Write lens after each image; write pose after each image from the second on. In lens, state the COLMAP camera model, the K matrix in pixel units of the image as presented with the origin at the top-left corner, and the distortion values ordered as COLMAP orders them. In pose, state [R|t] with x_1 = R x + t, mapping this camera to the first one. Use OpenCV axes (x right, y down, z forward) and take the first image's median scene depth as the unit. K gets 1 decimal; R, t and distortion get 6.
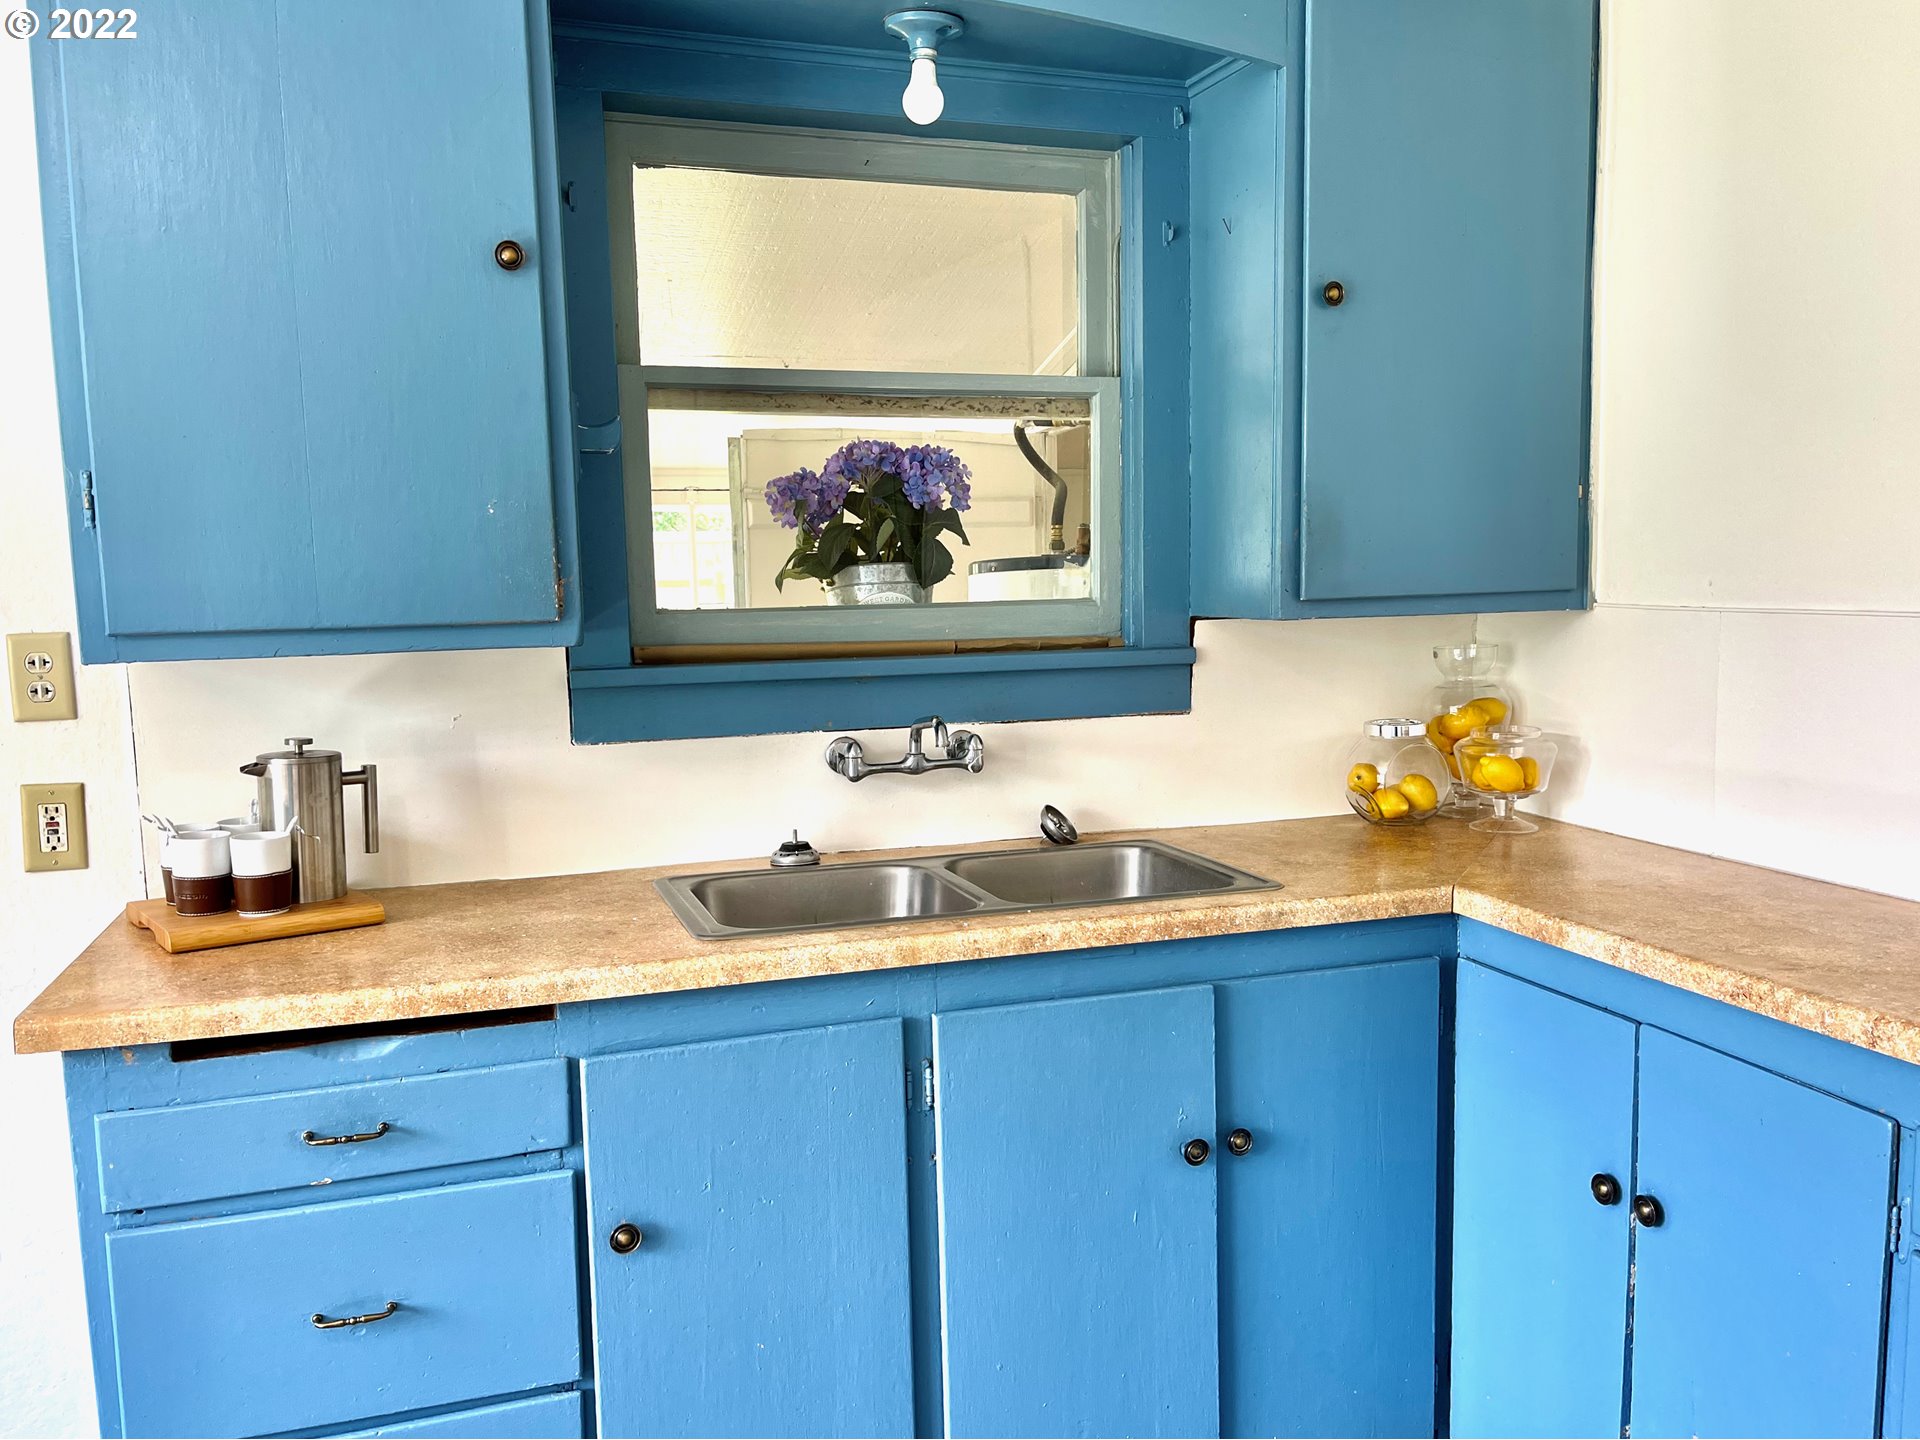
lens RADIAL K [[1461.9, 0, 960.7], [0, 1461.9, 735.8], [0, 0, 1]] dist [0.051758, -0.063743]
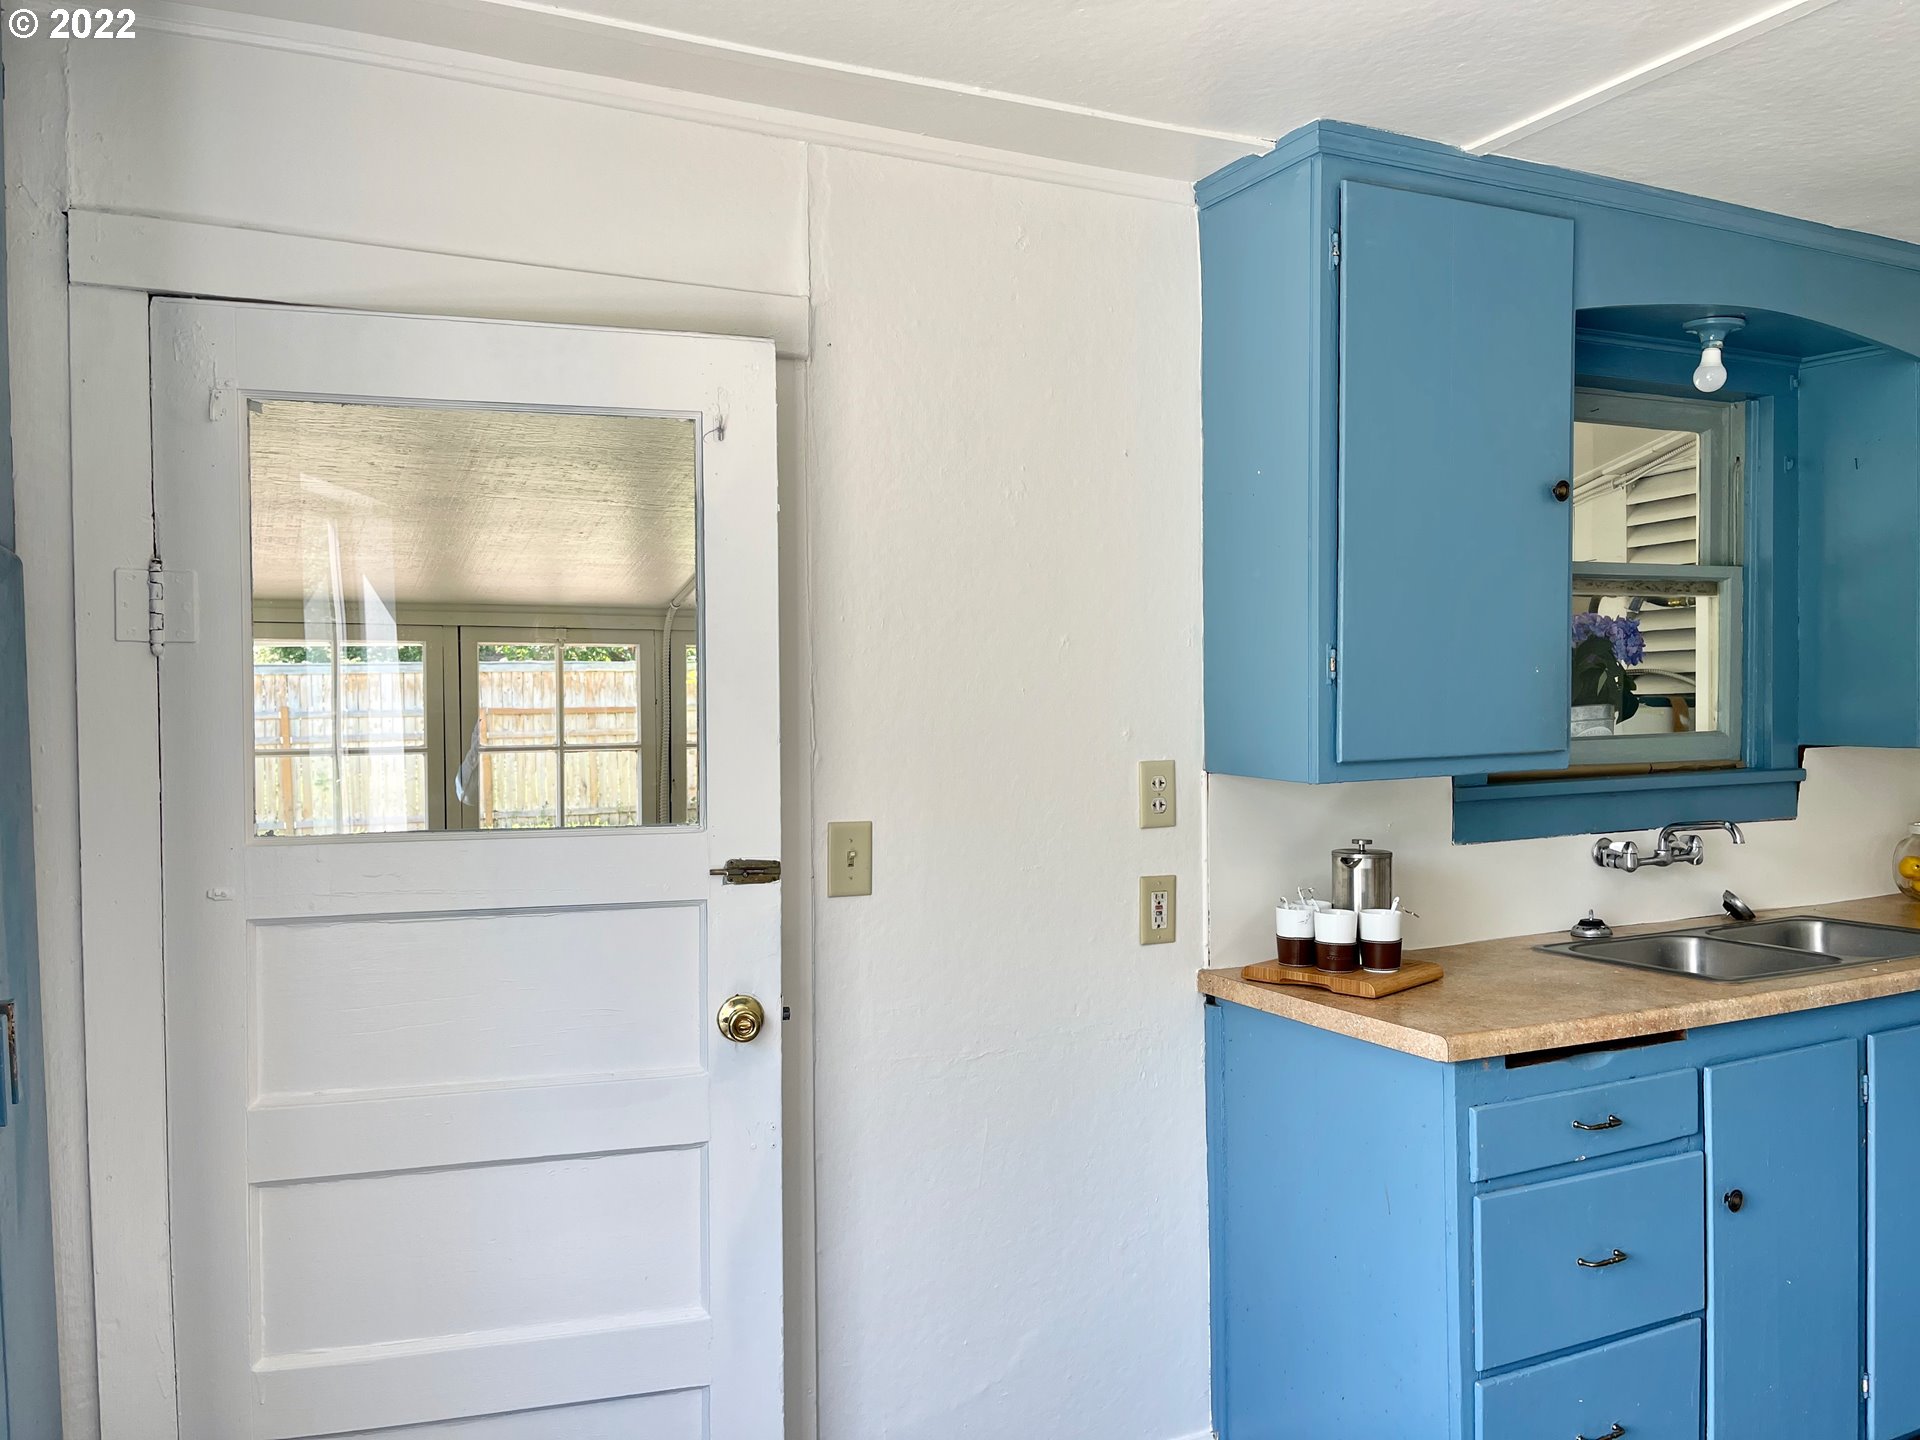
lens RADIAL K [[1461.9, 0, 943.9], [0, 1461.9, 717.6], [0, 0, 1]] dist [0.051758, -0.063743]
pose [[0.990037, 0.003352, 0.140764, -0.919095], [0.009810, 0.995645, -0.092708, 0.010660], [-0.140462, 0.093165, 0.985693, -0.236660]]
